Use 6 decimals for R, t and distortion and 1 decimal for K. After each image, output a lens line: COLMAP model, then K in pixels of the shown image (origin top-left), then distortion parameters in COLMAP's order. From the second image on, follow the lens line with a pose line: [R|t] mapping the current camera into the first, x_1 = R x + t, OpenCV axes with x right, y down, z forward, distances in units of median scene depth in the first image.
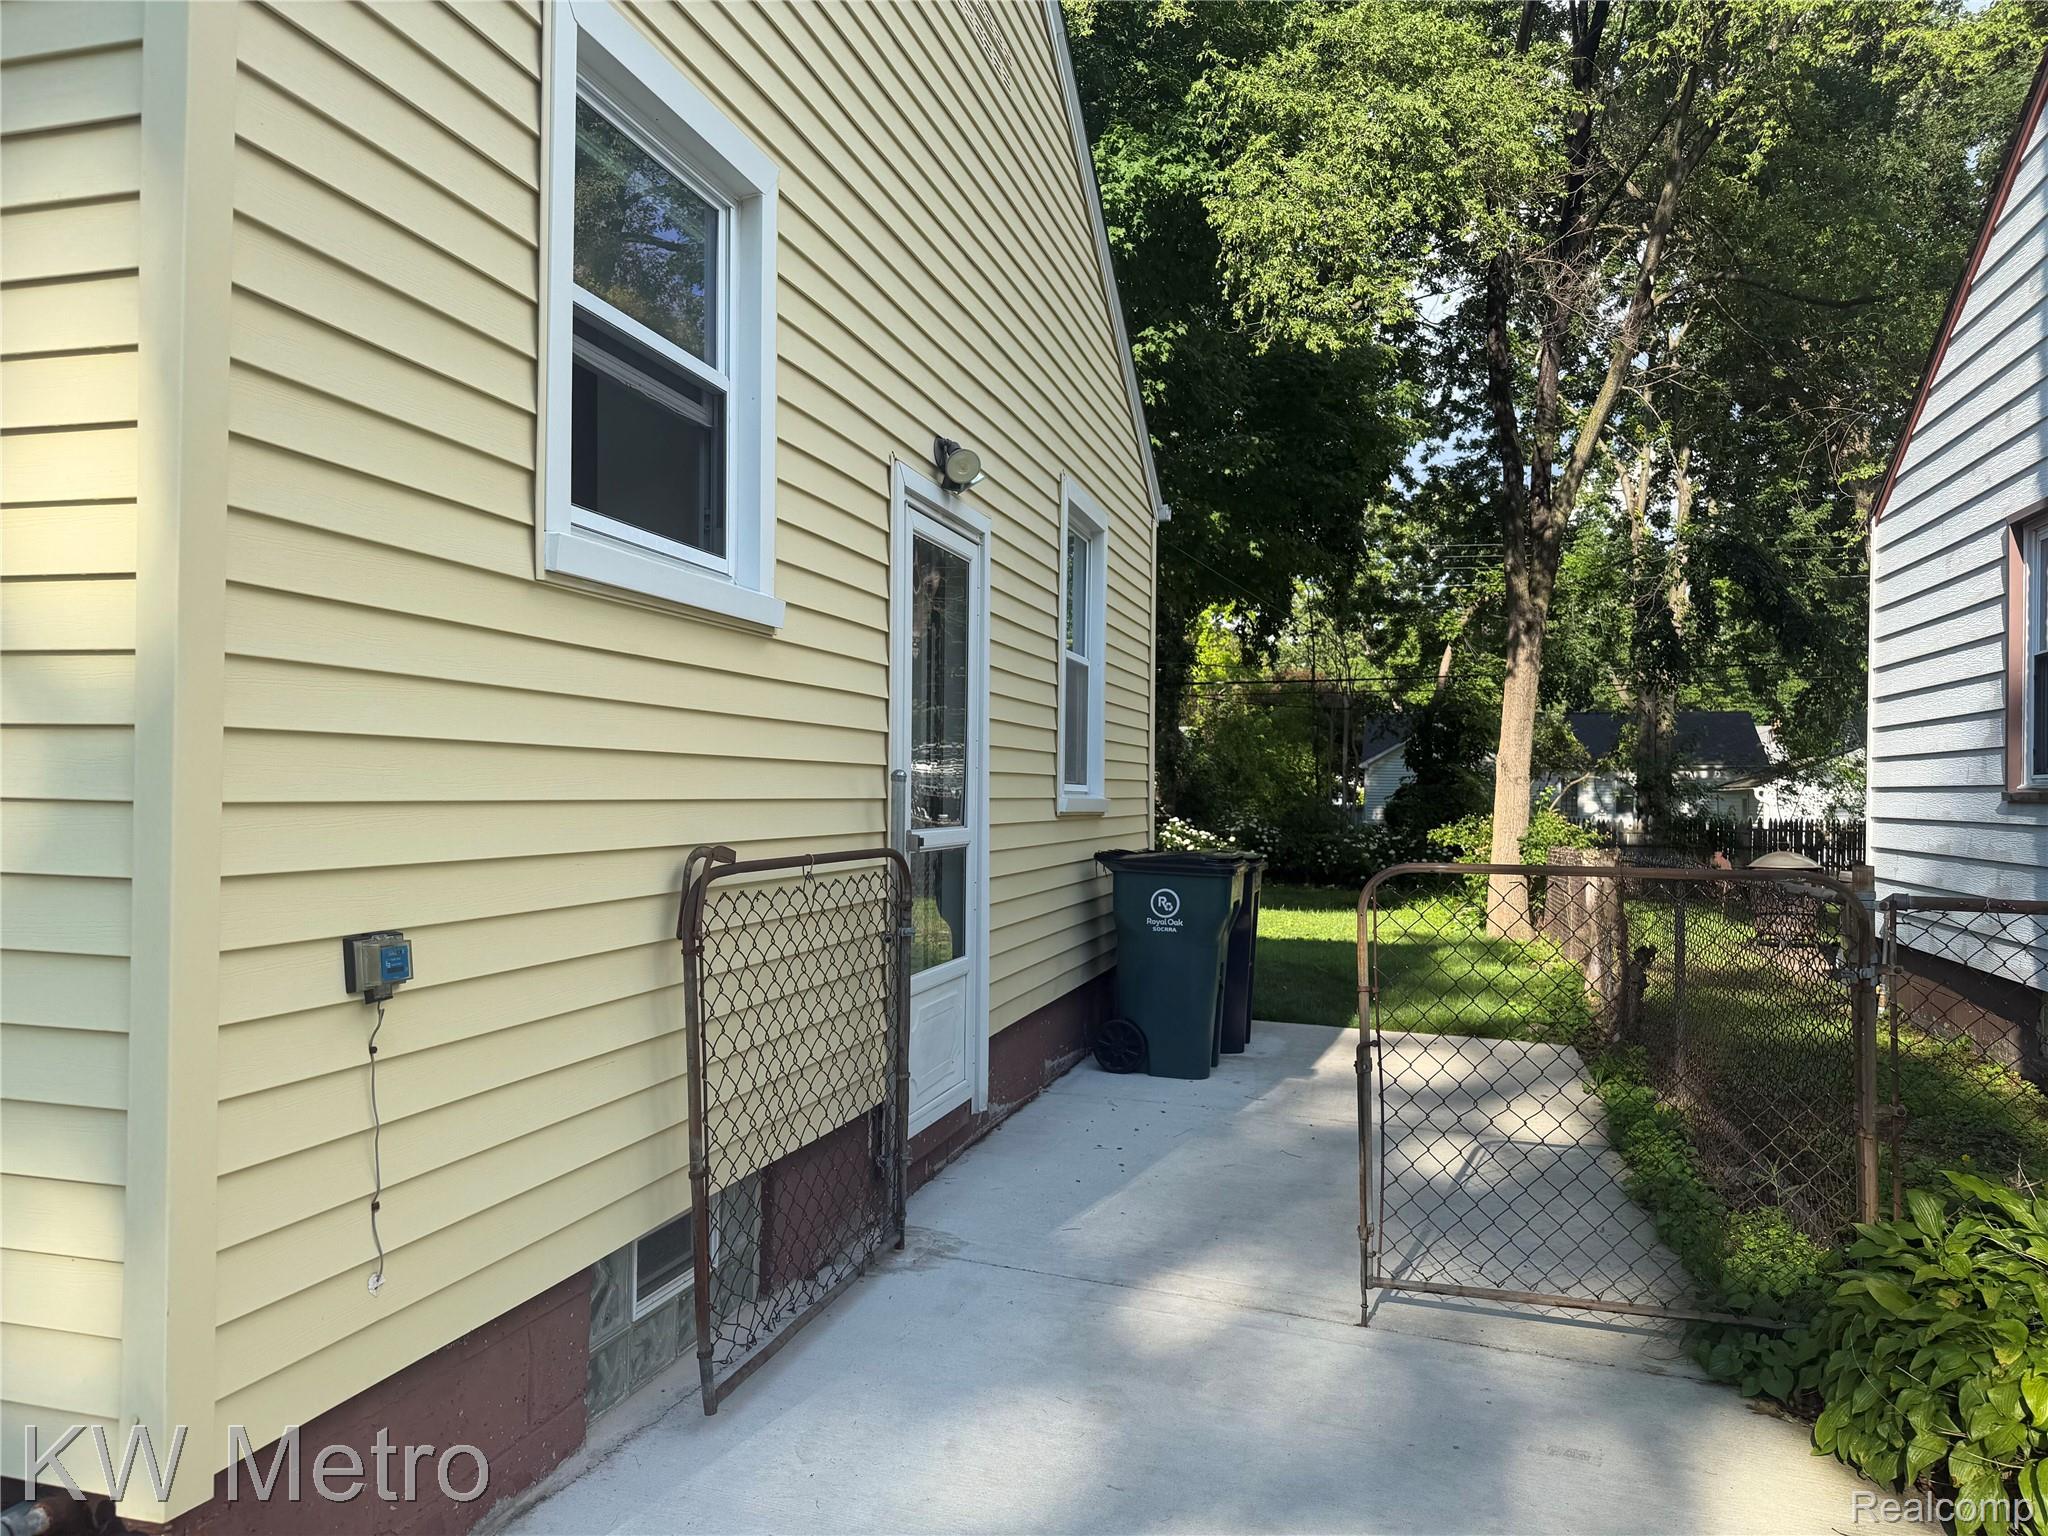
lens RADIAL K [[1448.0, 0, 983.8], [0, 1448.0, 800.5], [0, 0, 1]] dist [0.054052, -0.073732]
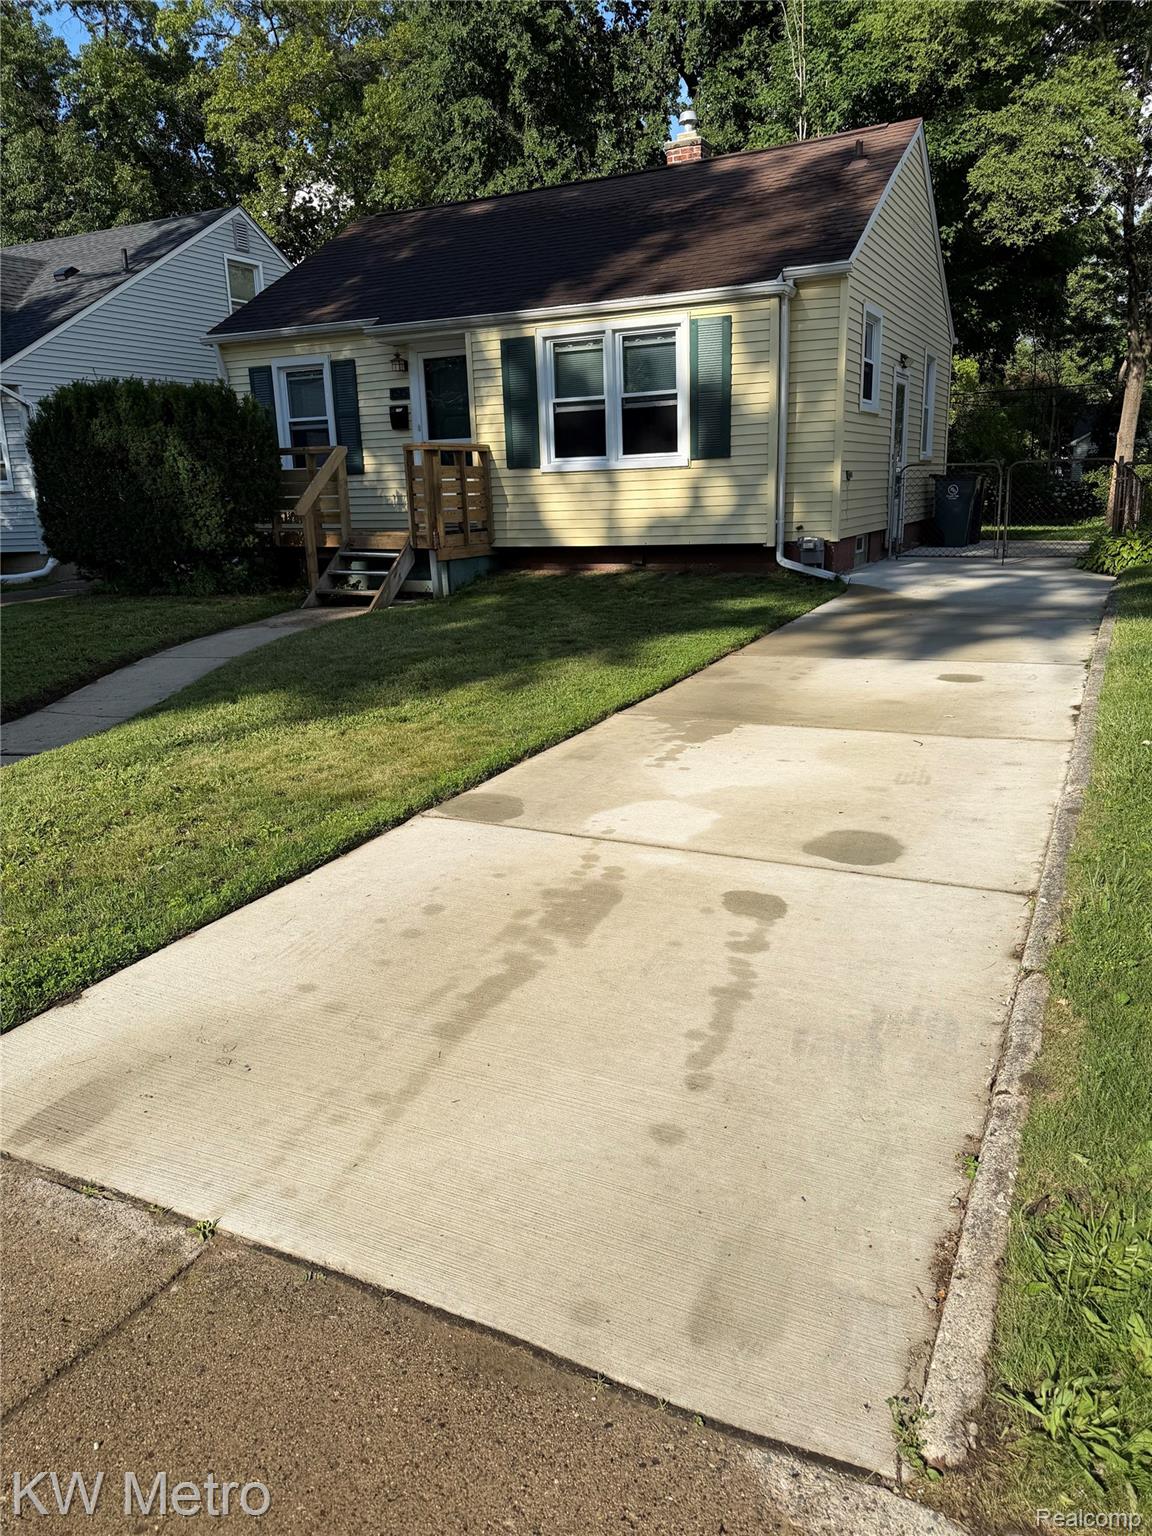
lens RADIAL K [[1086.0, 0, 588.5], [0, 1086.0, 792.7], [0, 0, 1]] dist [0.054052, -0.073732]
pose [[0.986480, -0.007518, -0.163711, -0.154463], [0.049703, 0.965622, 0.255154, 0.034979], [0.156165, -0.259841, 0.952940, -0.880552]]
